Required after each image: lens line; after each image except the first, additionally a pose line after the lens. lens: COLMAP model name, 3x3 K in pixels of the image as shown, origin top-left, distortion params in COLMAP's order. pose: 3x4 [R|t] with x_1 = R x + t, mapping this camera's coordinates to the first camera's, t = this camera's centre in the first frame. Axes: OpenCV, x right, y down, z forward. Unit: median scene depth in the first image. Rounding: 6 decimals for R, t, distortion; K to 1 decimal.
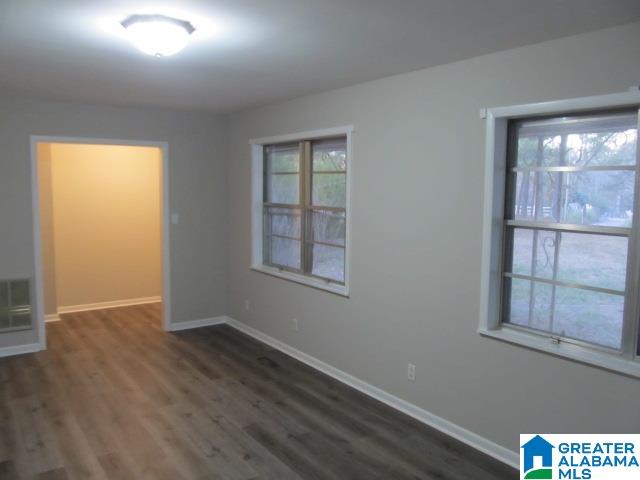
lens RADIAL K [[530.7, 0, 320.0], [0, 530.7, 240.5], [0, 0, 1]] dist [-0.070966, 0.041137]
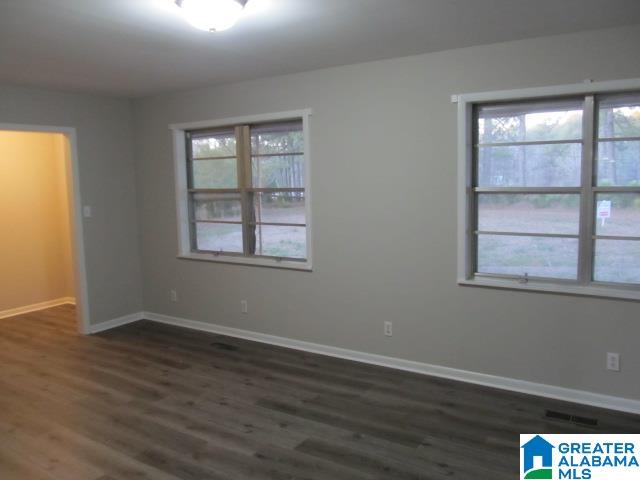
lens RADIAL K [[530.7, 0, 321.8], [0, 530.7, 238.9], [0, 0, 1]] dist [-0.070966, 0.041137]
pose [[0.928409, -0.076582, 0.363581, -0.302814], [0.072214, 0.997060, 0.025615, 0.016668], [-0.364474, 0.002474, 0.931210, 0.000161]]
